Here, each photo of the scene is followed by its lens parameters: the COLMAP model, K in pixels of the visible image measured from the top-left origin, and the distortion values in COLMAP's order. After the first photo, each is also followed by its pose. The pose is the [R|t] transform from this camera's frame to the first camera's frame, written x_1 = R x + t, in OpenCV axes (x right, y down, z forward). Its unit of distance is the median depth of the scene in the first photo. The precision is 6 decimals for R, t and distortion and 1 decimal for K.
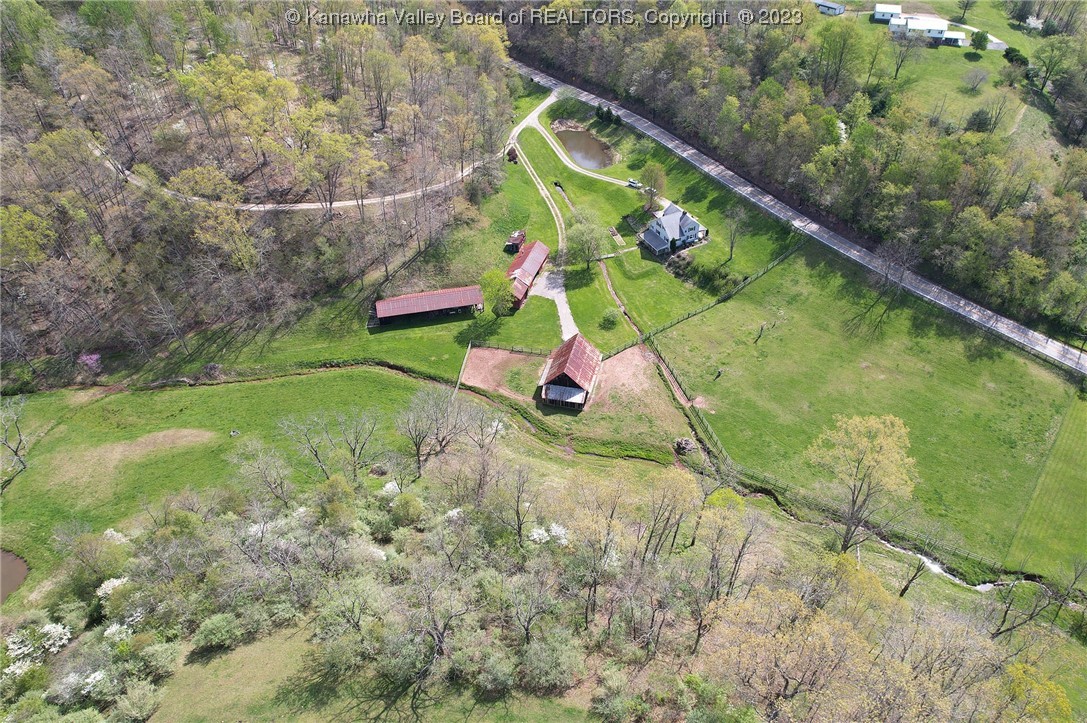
lens RADIAL K [[747.6, 0, 583.2], [0, 747.6, 370.8], [0, 0, 1]] dist [-0.043582, 0.007773]
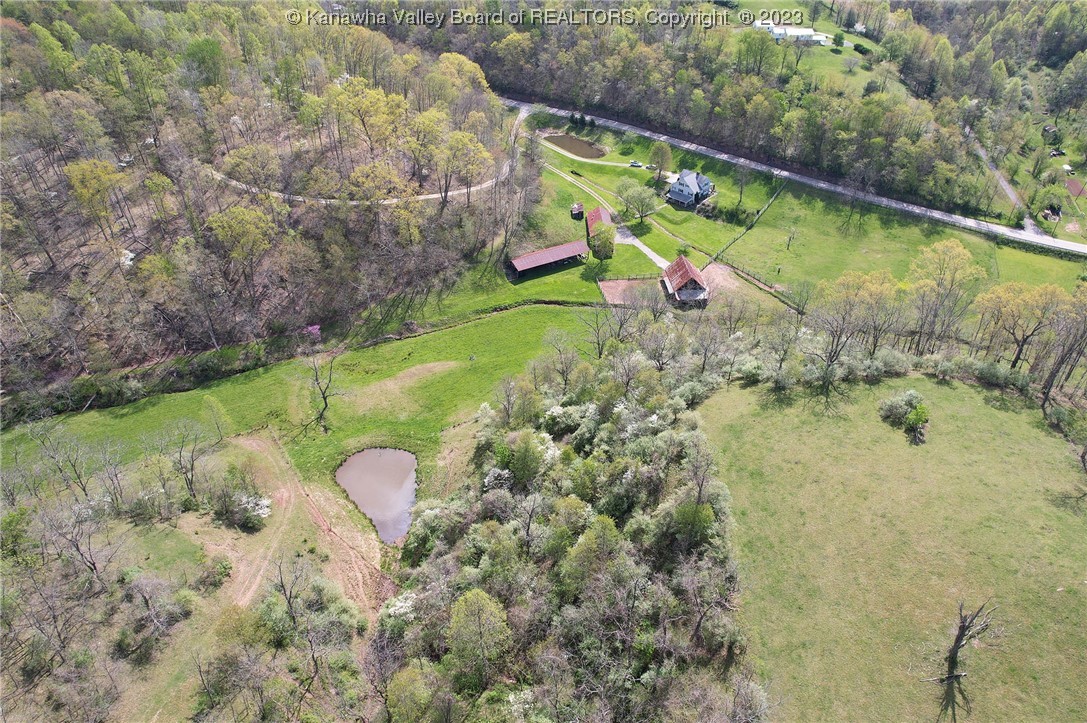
lens RADIAL K [[725.7, 0, 573.2], [0, 725.7, 363.7], [0, 0, 1]] dist [-0.050220, 0.027382]
pose [[0.951674, -0.175933, 0.251723, -0.491393], [0.192516, 0.980367, -0.042639, 0.141479], [-0.239280, 0.089039, 0.966860, -0.168357]]
